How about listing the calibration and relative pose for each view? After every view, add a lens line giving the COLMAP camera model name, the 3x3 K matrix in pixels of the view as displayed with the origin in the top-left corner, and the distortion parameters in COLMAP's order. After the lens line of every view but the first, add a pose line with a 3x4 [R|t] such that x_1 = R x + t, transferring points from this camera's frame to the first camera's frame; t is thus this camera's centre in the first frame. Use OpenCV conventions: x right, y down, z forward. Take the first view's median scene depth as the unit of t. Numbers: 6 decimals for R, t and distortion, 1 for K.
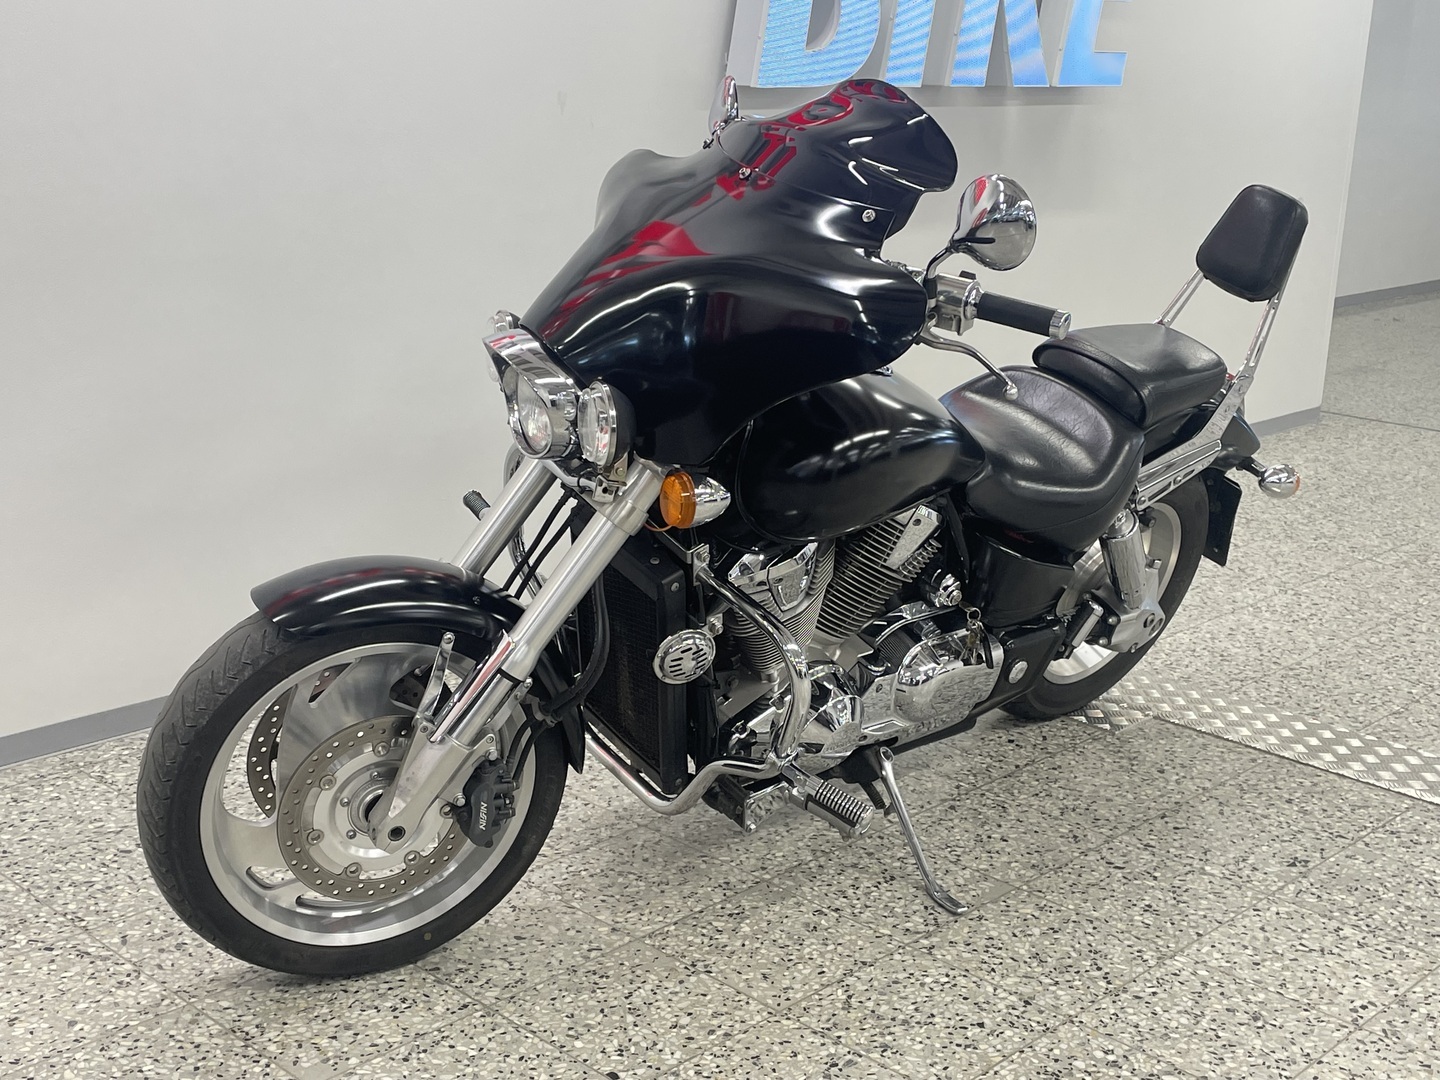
lens RADIAL K [[1837.0, 0, 706.5], [0, 1837.0, 536.1], [0, 0, 1]] dist [0.076030, 0.000000]
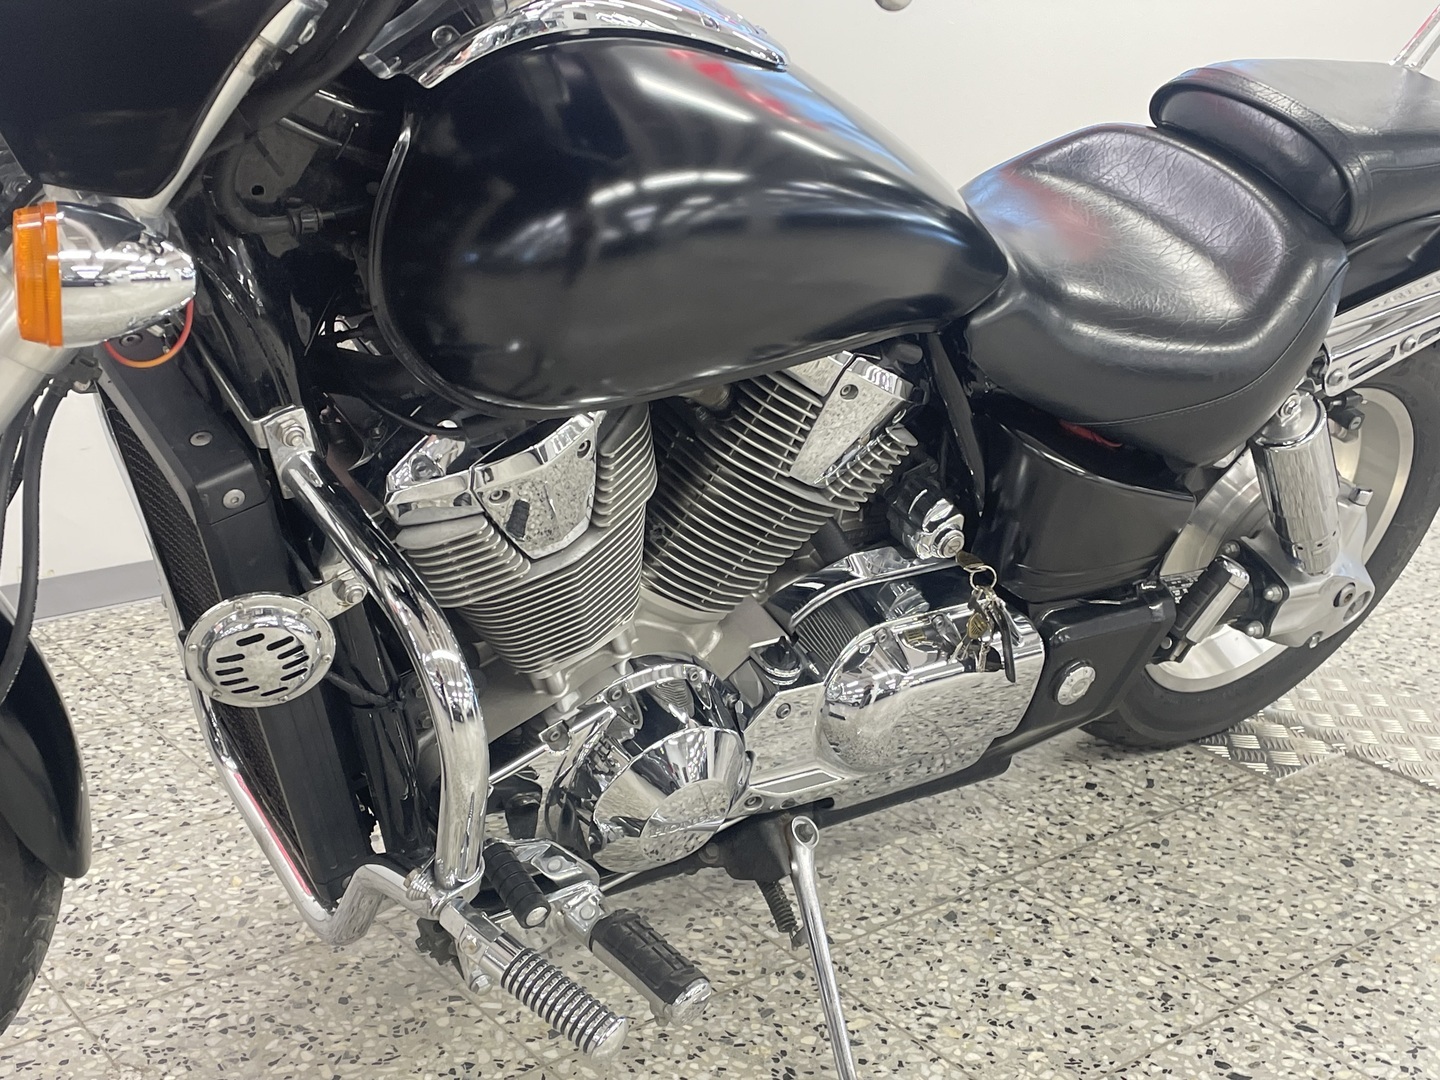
lens RADIAL K [[1837.0, 0, 734.4], [0, 1837.0, 549.0], [0, 0, 1]] dist [0.076030, 0.000000]
pose [[0.992920, 0.049170, -0.108129, 0.127917], [-0.043125, 0.997411, 0.057547, 0.007100], [0.110679, -0.052476, 0.992470, 0.460770]]
